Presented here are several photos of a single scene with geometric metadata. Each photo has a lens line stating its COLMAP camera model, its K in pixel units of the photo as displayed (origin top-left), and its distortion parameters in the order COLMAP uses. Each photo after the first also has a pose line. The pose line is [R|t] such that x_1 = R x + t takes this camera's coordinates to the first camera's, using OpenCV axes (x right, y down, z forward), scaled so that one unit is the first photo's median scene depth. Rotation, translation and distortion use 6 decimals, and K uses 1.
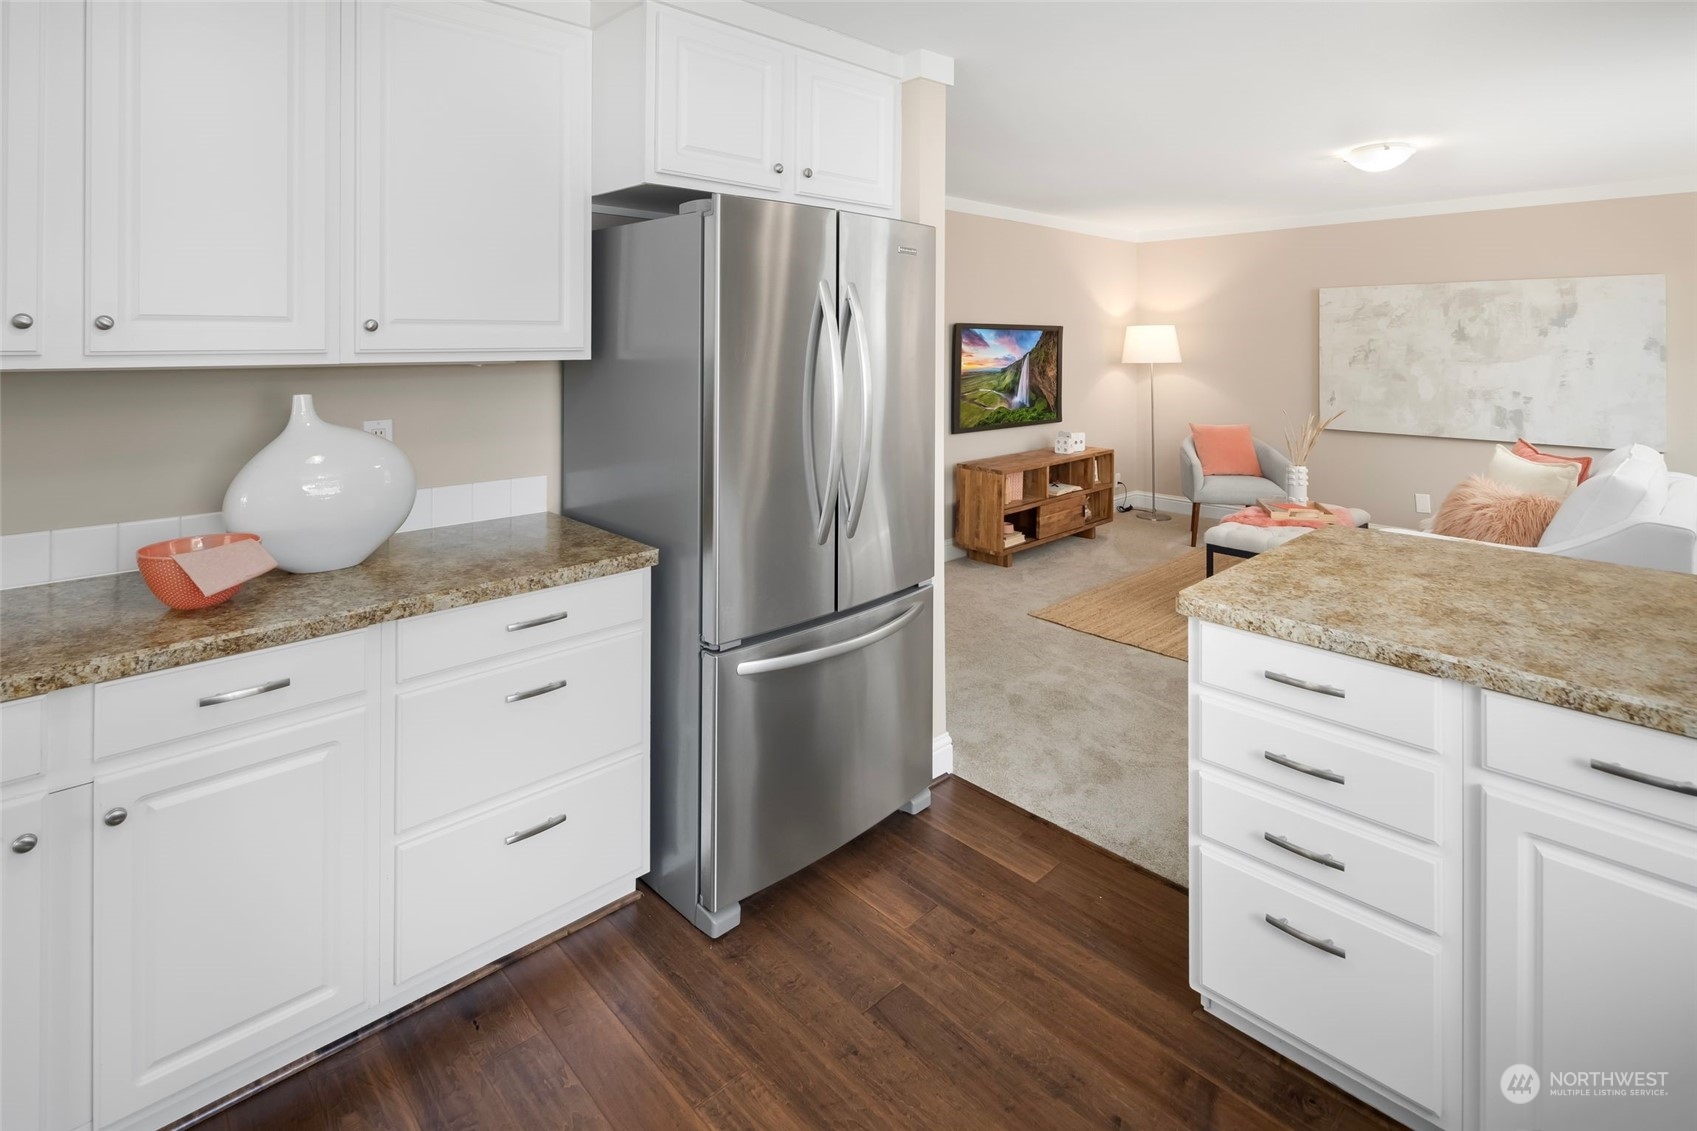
lens RADIAL K [[830.5, 0, 849.4], [0, 830.5, 339.4], [0, 0, 1]] dist [-0.001418, -0.000260]
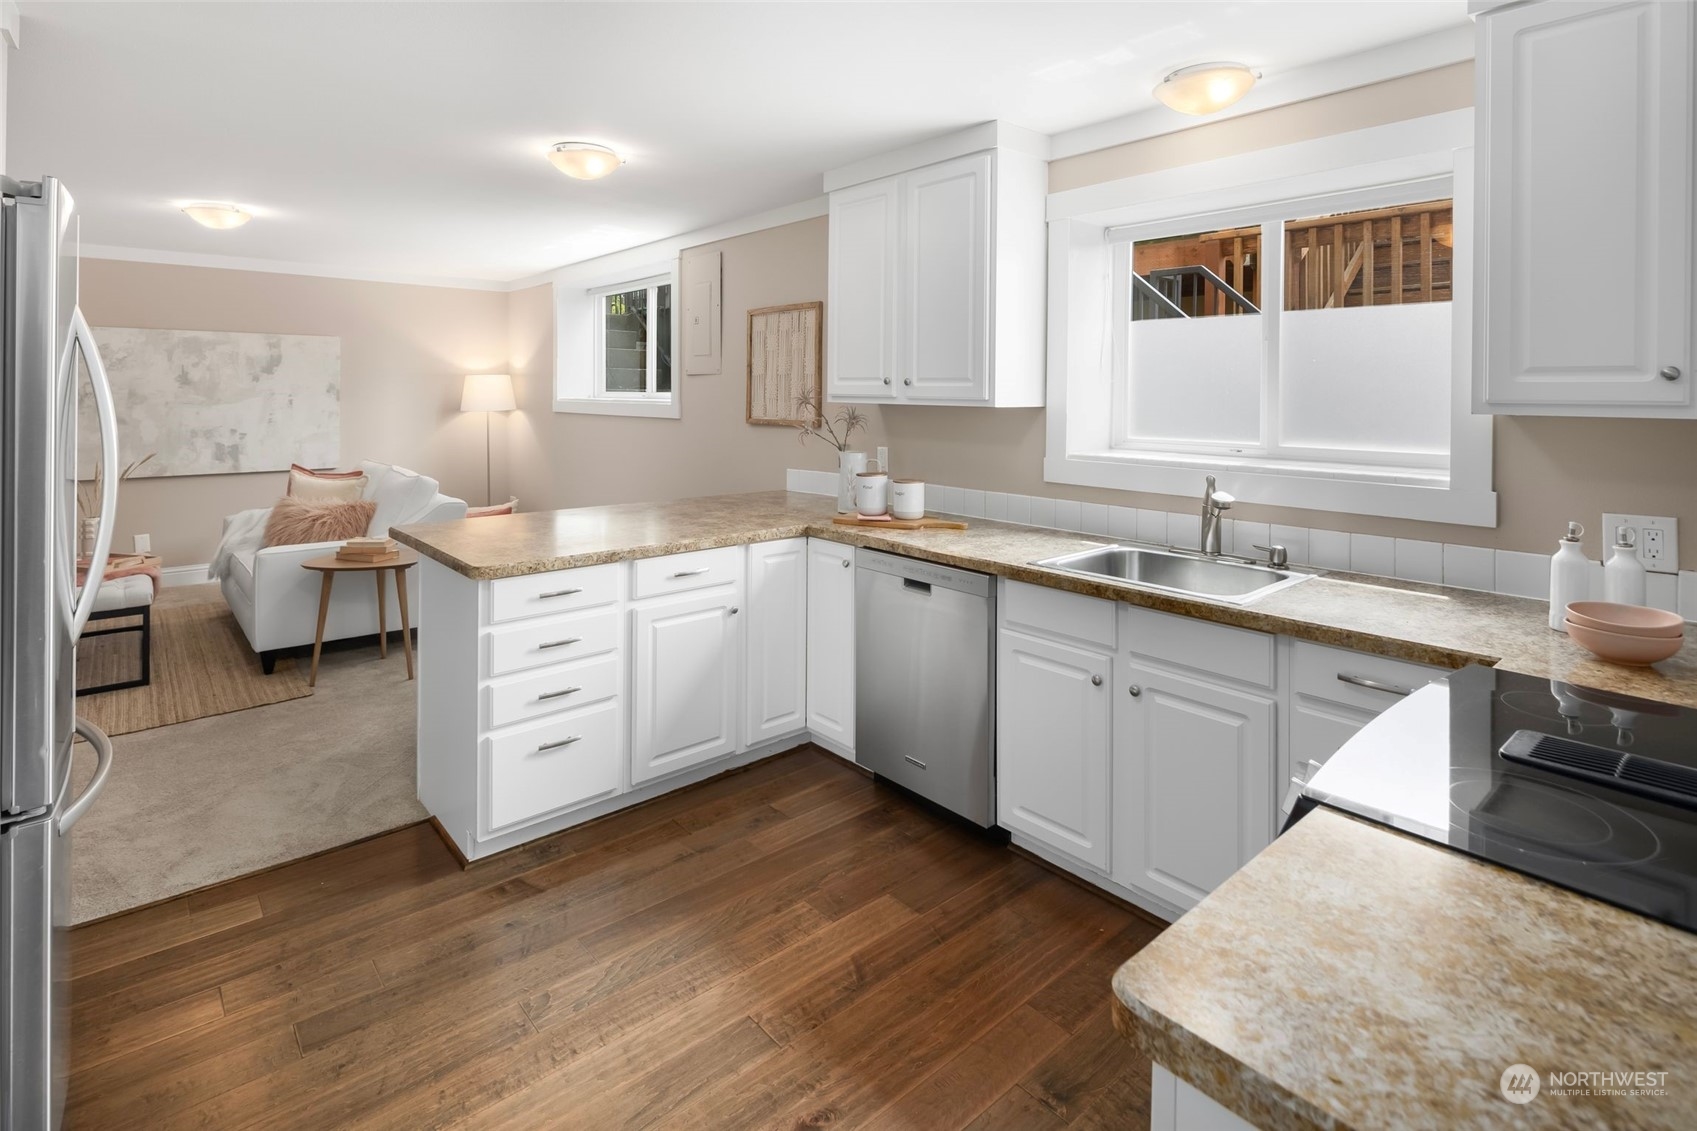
lens RADIAL K [[846.0, 0, 839.4], [0, 846.0, 389.4], [0, 0, 1]] dist [0.001055, -0.000147]
pose [[0.044829, 0.000371, 0.998995, -0.328305], [-0.009762, 0.999952, 0.000066, -0.000644], [-0.998947, -0.009755, 0.044831, 0.105211]]
